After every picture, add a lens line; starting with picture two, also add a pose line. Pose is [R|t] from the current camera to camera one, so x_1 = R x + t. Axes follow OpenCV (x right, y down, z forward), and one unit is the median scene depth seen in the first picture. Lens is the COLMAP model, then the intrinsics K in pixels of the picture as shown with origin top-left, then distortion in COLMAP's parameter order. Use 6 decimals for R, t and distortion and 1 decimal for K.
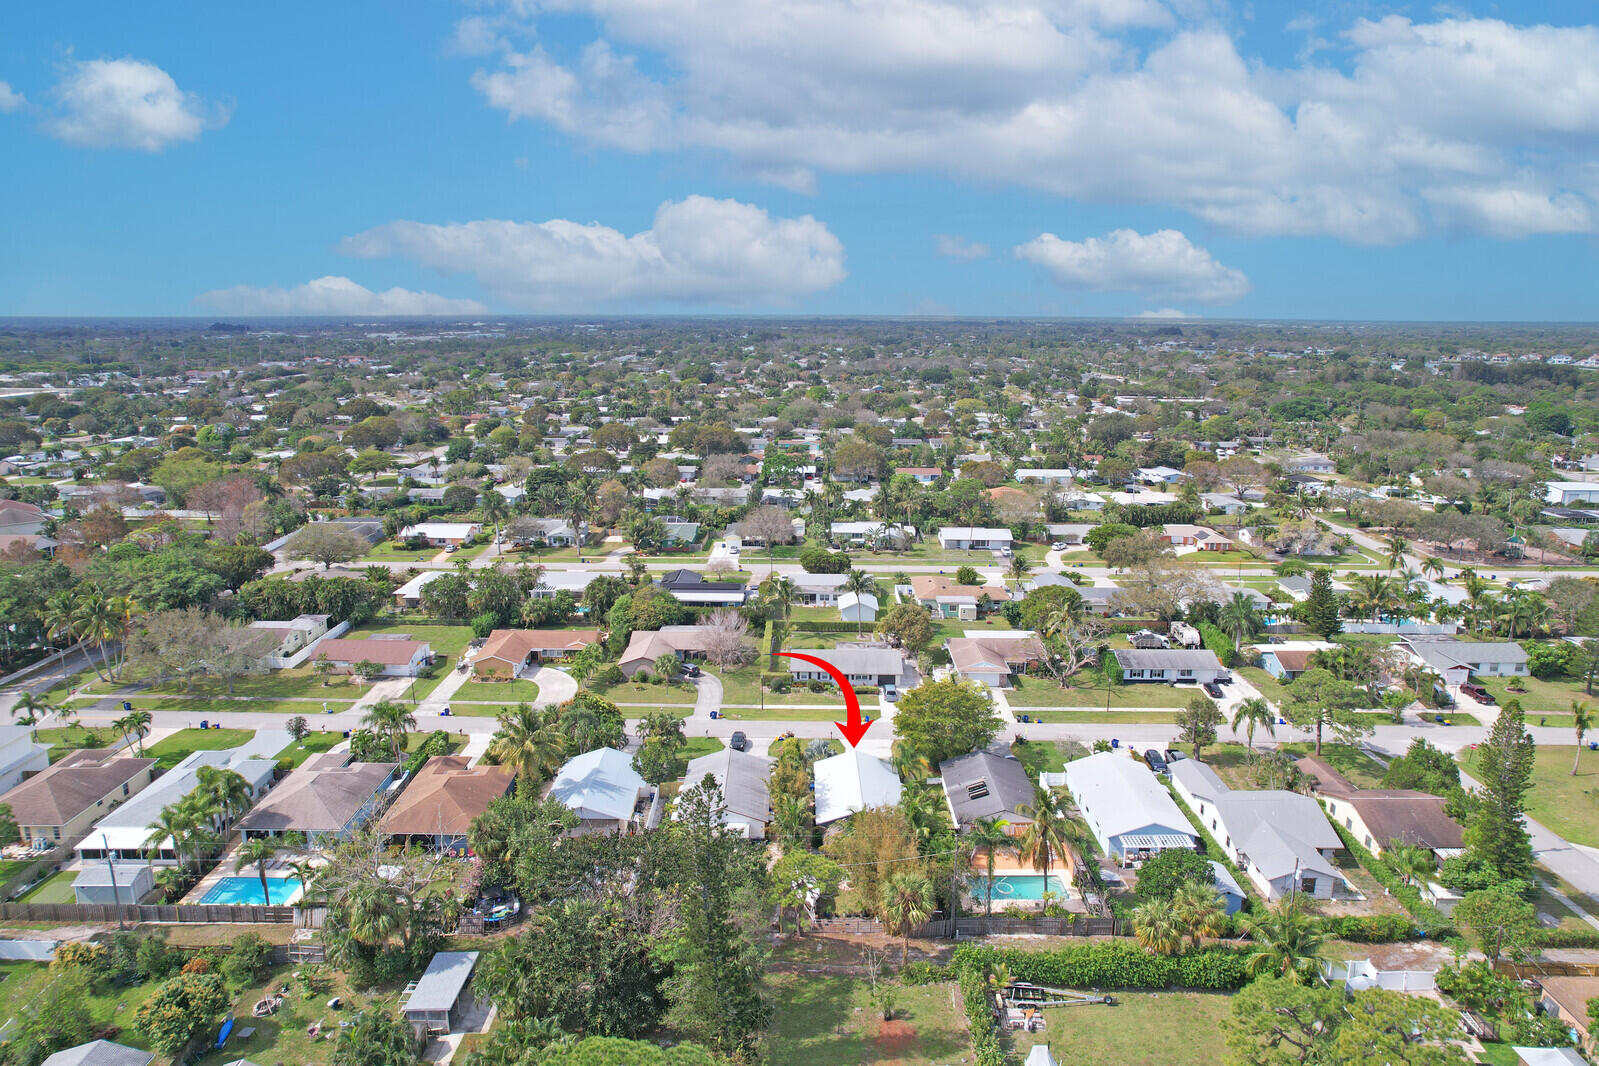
lens RADIAL K [[1019.8, 0, 799.5], [0, 1019.8, 533.0], [0, 0, 1]] dist [-0.069608, 0.061044]
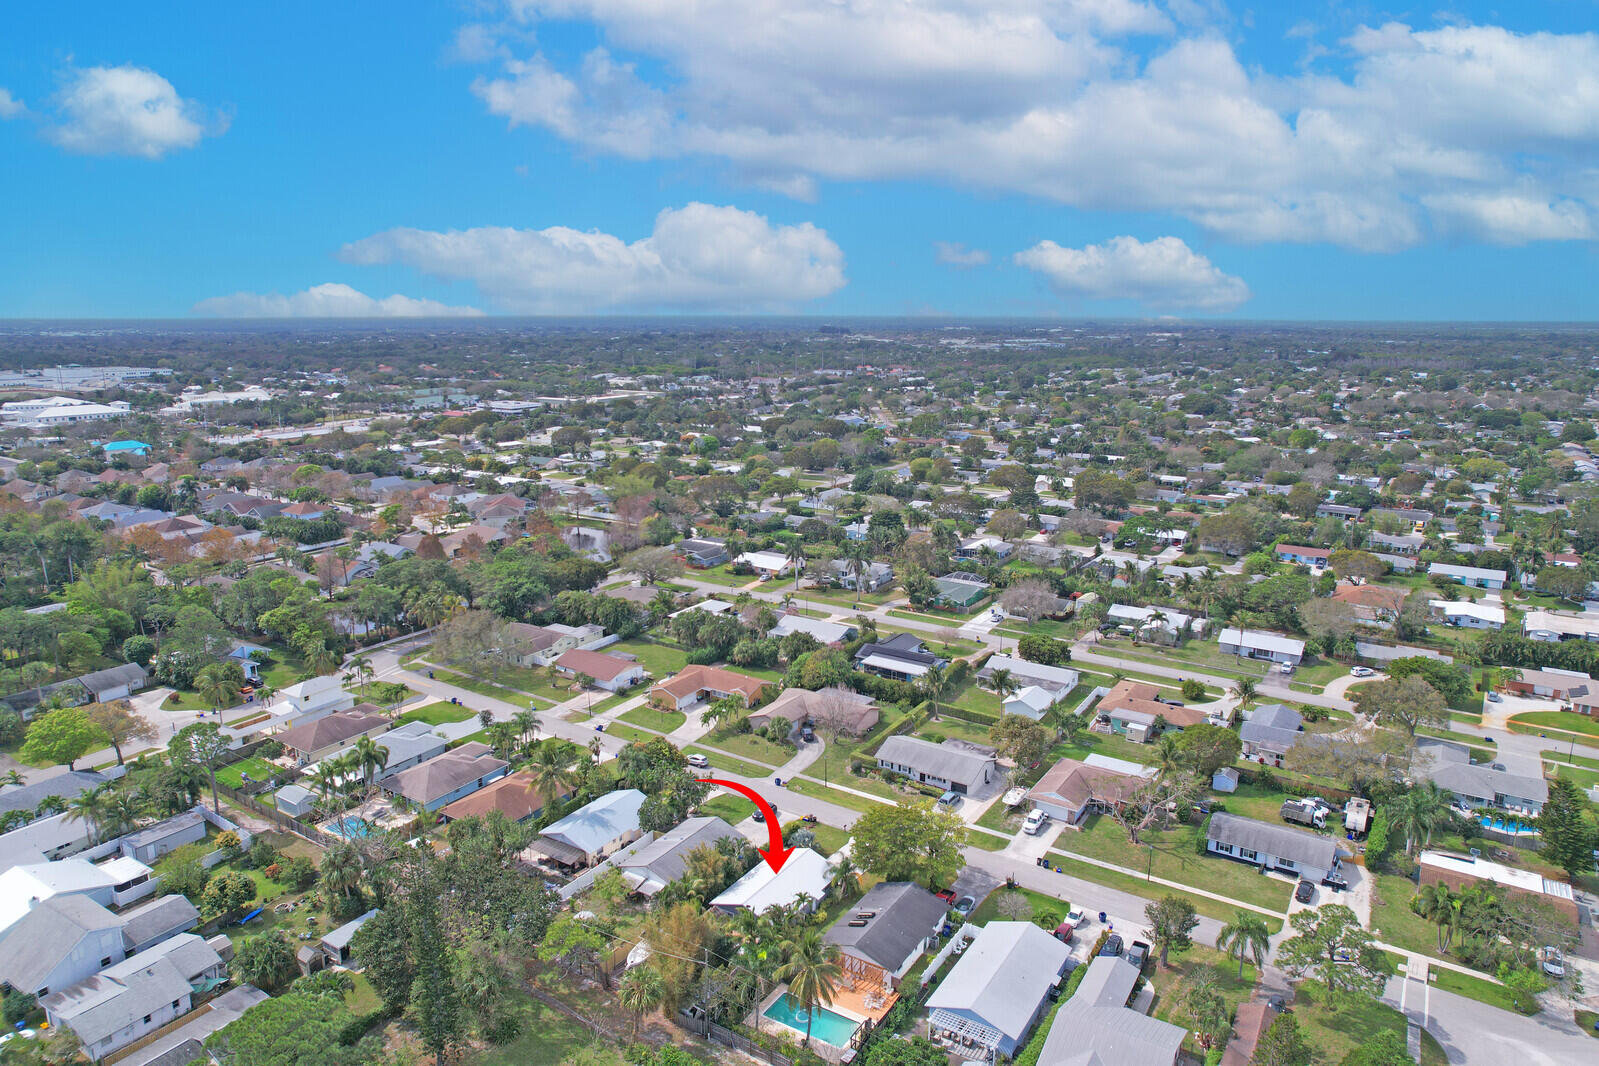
lens RADIAL K [[1019.8, 0, 799.5], [0, 1019.8, 533.0], [0, 0, 1]] dist [-0.069608, 0.061044]
pose [[0.845276, 0.113388, -0.522160, 0.441822], [-0.114314, 0.992974, 0.030573, -0.116476], [0.521958, 0.033848, 0.852299, 0.050976]]
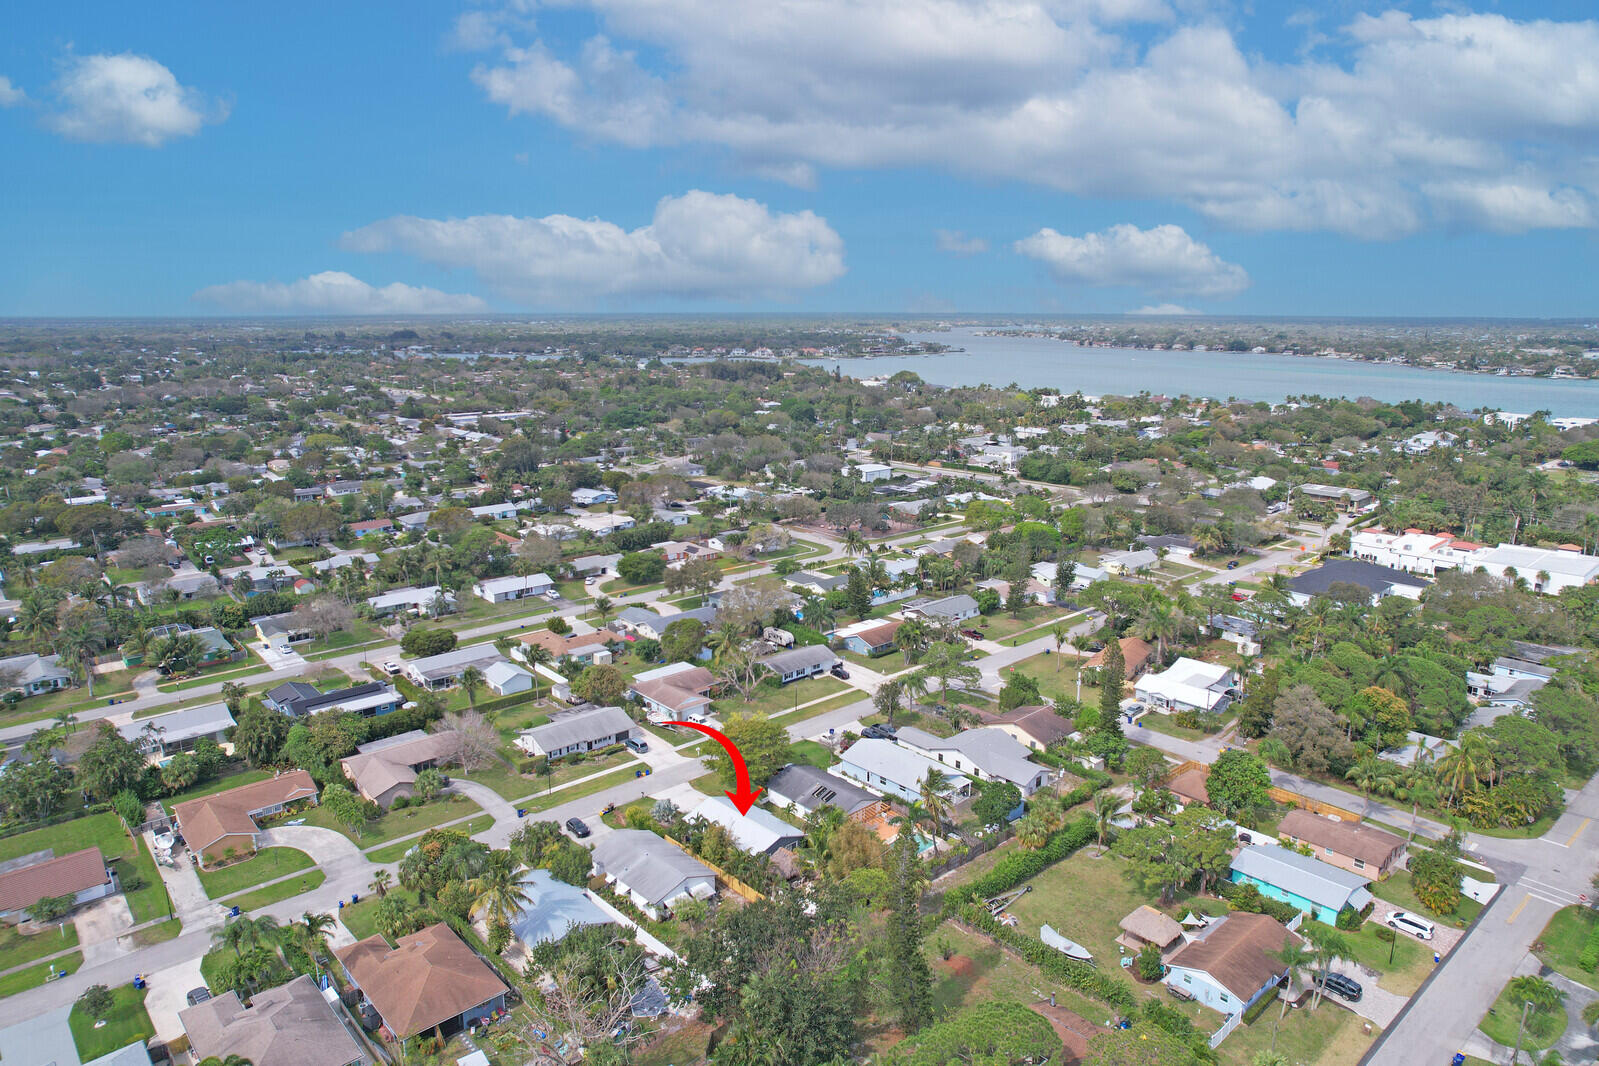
lens RADIAL K [[1019.8, 0, 799.5], [0, 1019.8, 533.0], [0, 0, 1]] dist [-0.069608, 0.061044]
pose [[0.738237, -0.149049, 0.657868, -0.463916], [0.146647, 0.987419, 0.059151, -0.109628], [-0.658407, 0.052807, 0.750807, 0.028558]]
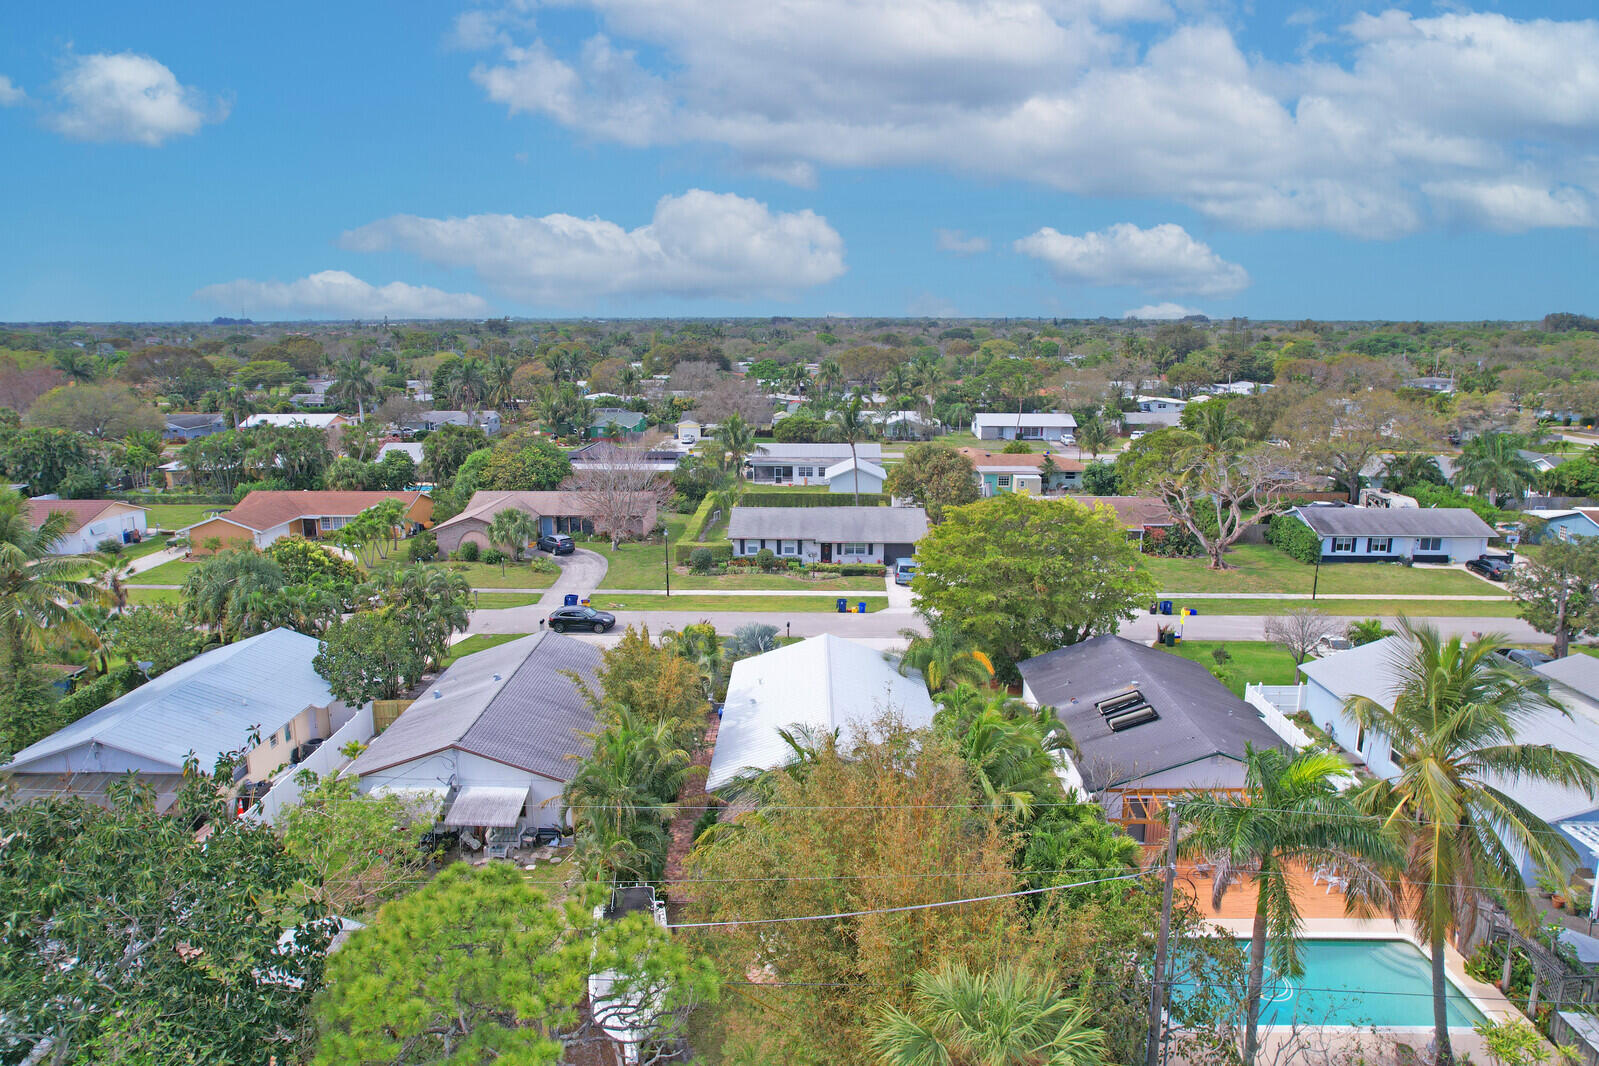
lens RADIAL K [[1019.8, 0, 799.5], [0, 1019.8, 533.0], [0, 0, 1]] dist [-0.069608, 0.061044]
pose [[0.999871, -0.001521, -0.015967, 0.038936], [0.001426, 0.999981, -0.005953, 0.133595], [0.015976, 0.005929, 0.999855, 0.431548]]
